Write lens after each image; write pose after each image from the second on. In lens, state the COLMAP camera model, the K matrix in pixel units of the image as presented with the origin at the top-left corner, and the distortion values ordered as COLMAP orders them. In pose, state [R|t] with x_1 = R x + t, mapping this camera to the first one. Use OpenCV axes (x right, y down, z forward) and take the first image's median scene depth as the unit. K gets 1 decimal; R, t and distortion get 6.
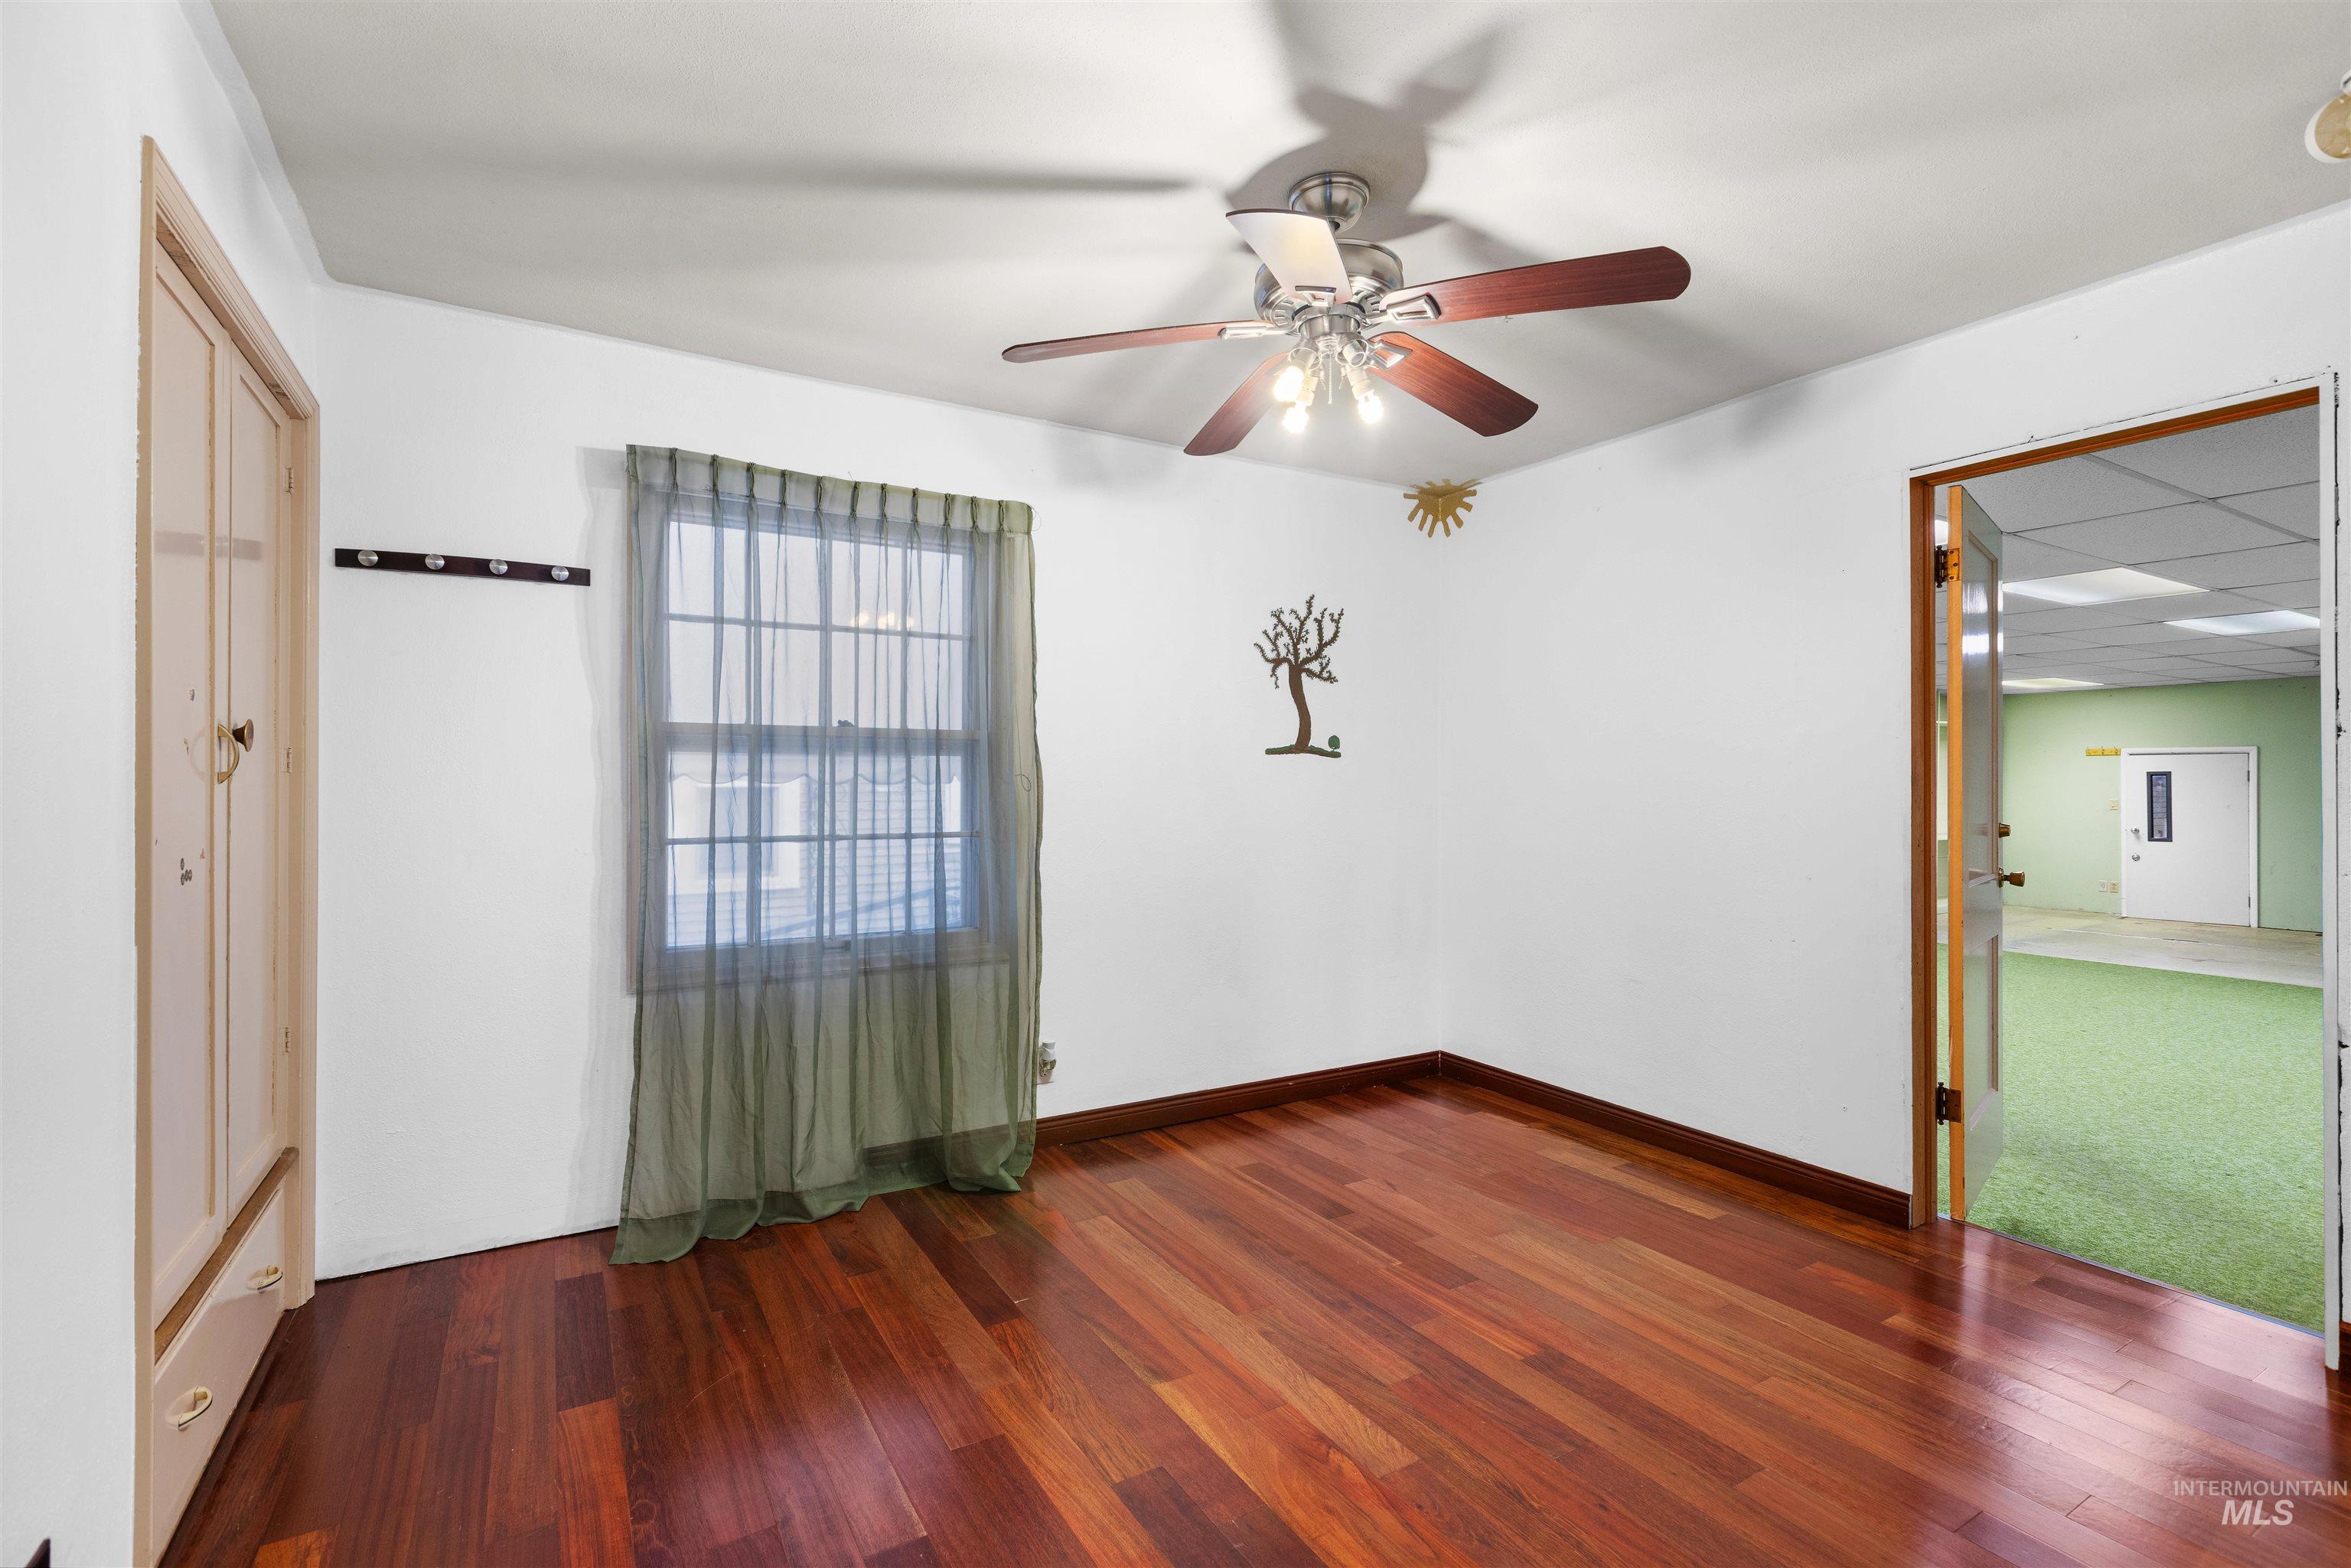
lens RADIAL K [[1063.5, 0, 1163.5], [0, 1063.5, 777.0], [0, 0, 1]] dist [-0.004141, -0.000354]
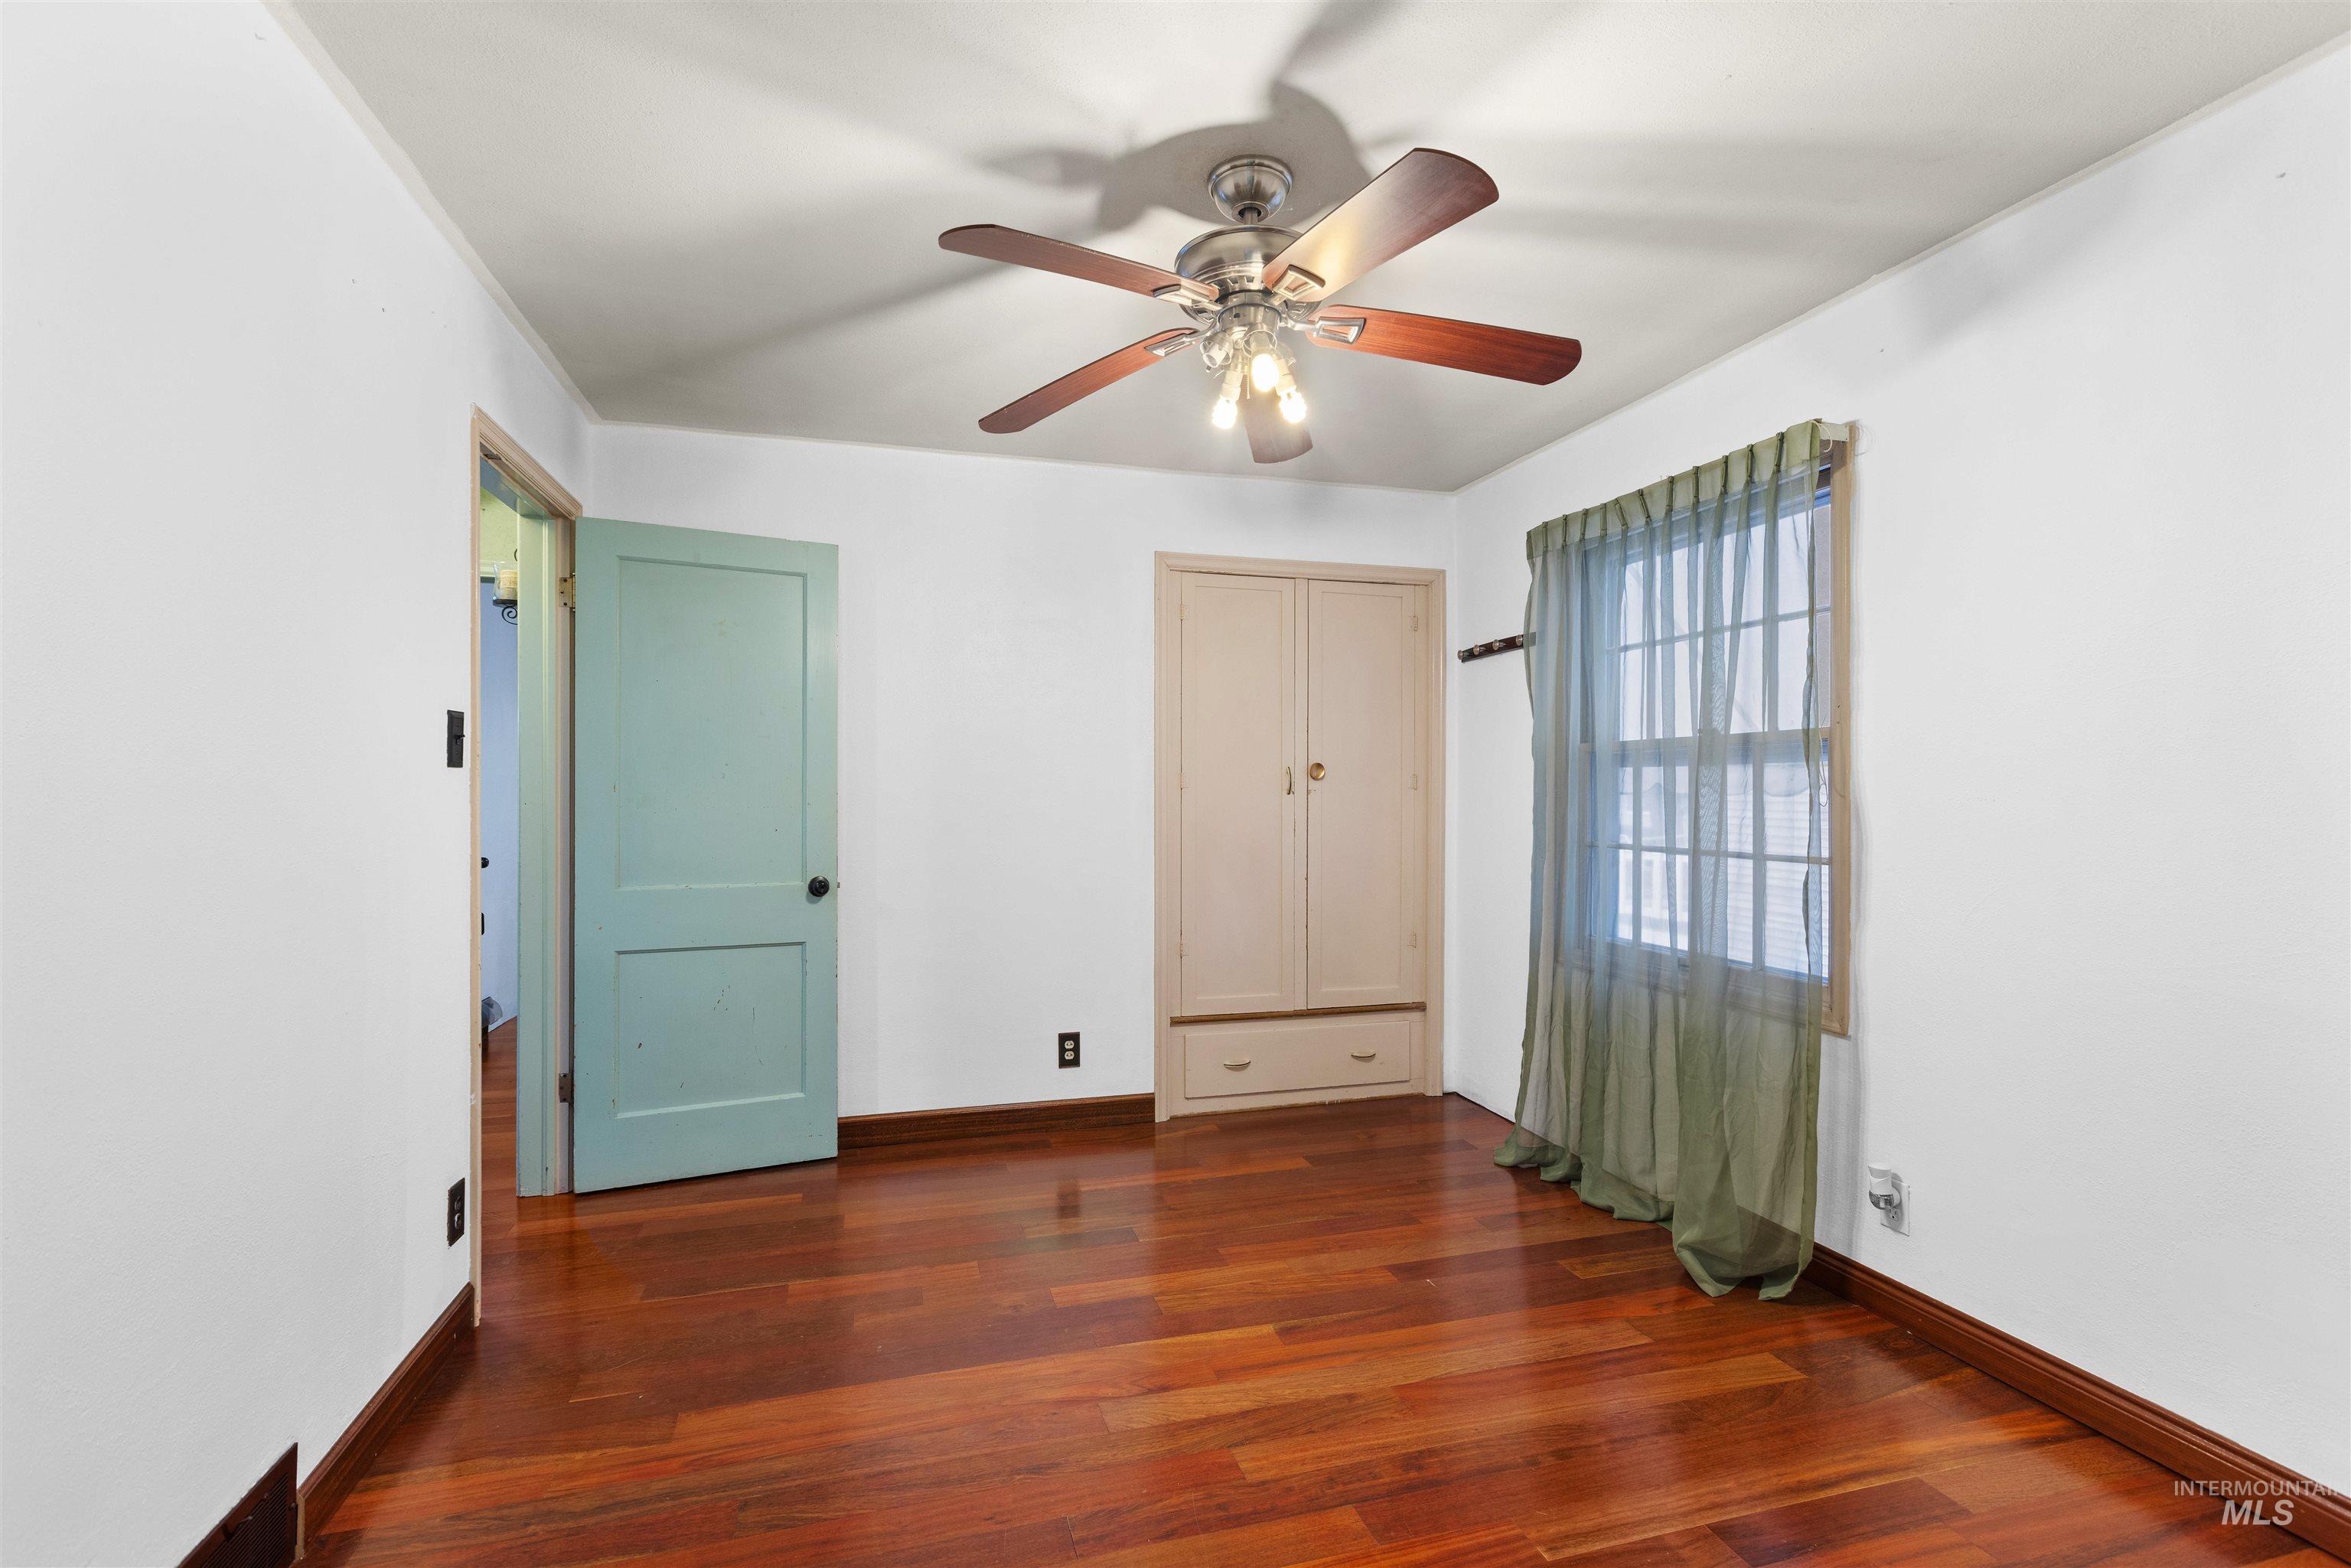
lens RADIAL K [[1063.5, 0, 1166.3], [0, 1063.5, 799.3], [0, 0, 1]] dist [-0.004141, -0.000354]
pose [[-0.262610, 0.007052, -0.964876, 0.862621], [0.009270, 0.999946, 0.004785, 0.000935], [0.964857, -0.007688, -0.262661, 0.922609]]
